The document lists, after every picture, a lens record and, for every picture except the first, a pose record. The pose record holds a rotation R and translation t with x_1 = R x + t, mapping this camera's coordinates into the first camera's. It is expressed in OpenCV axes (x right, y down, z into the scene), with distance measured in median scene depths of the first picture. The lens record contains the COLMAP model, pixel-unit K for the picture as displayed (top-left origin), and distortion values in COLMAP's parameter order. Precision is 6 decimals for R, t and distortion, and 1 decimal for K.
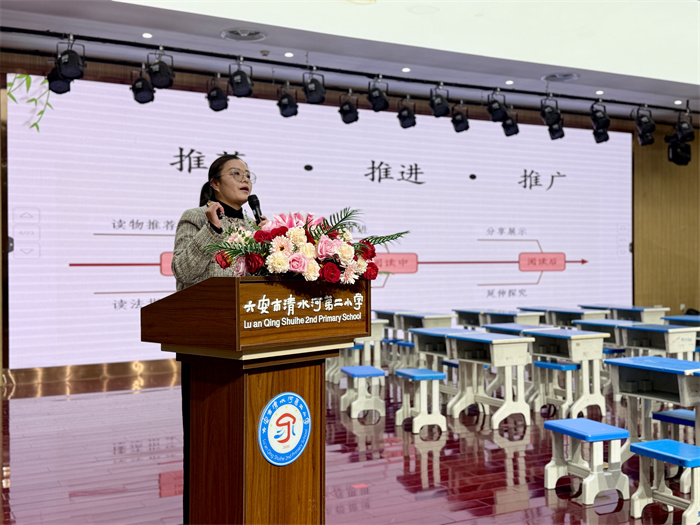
lens RADIAL K [[816.8, 0, 354.5], [0, 816.8, 260.1], [0, 0, 1]] dist [0.098542, 0.000000]
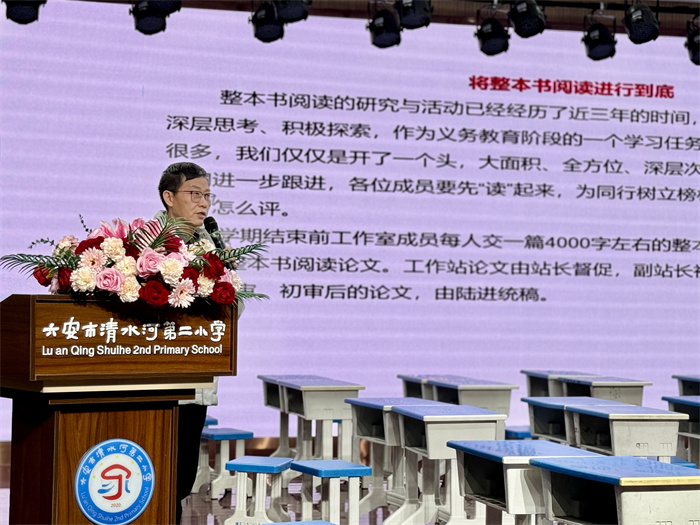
lens RADIAL K [[1616.1, 0, 352.1], [0, 1616.1, 261.9], [0, 0, 1]] dist [0.150238, 0.000000]
pose [[0.974283, 0.015659, -0.224785, 0.504844], [-0.018980, 0.999740, -0.012625, 0.000954], [0.224529, 0.016567, 0.974327, -0.528174]]
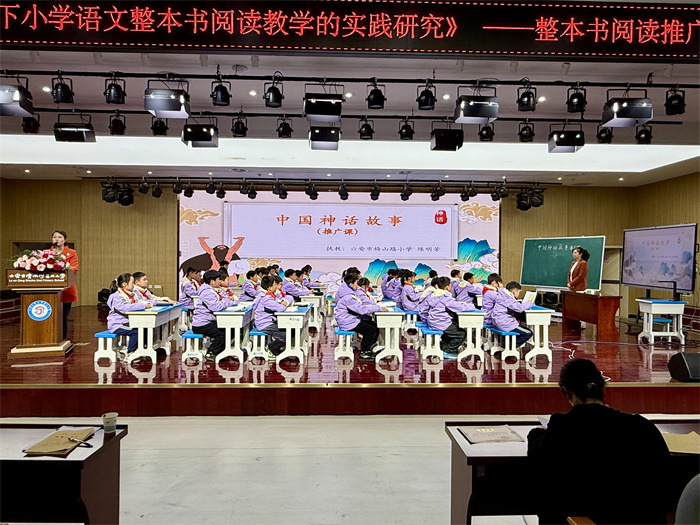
lens RADIAL K [[437.2, 0, 353.5], [0, 437.2, 257.4], [0, 0, 1]] dist [0.003123, -0.000274]
pose [[0.891359, 0.002957, -0.453289, 2.013070], [-0.005645, 0.999974, -0.004577, -0.027371], [0.453263, 0.006639, 0.891352, -0.094586]]
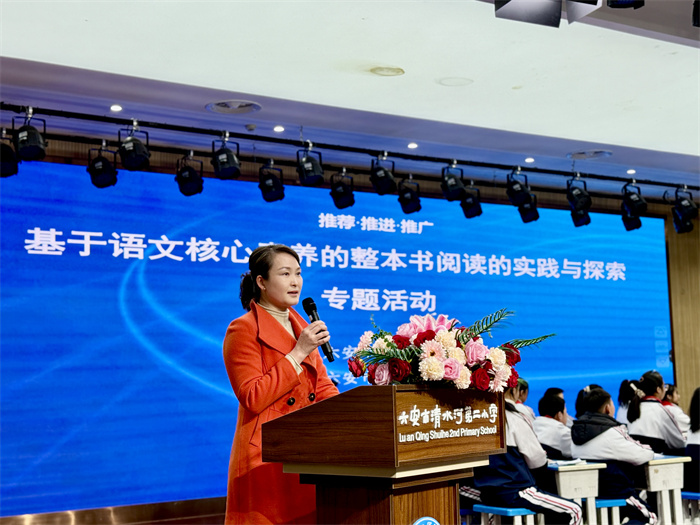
lens RADIAL K [[1055.8, 0, 349.4], [0, 1055.8, 261.5], [0, 0, 1]] dist [0.135146, 0.000000]
pose [[0.997331, -0.007949, 0.072576, -0.246664], [0.015841, 0.993935, -0.108822, 0.009709], [-0.071270, 0.109682, 0.991408, -0.173538]]
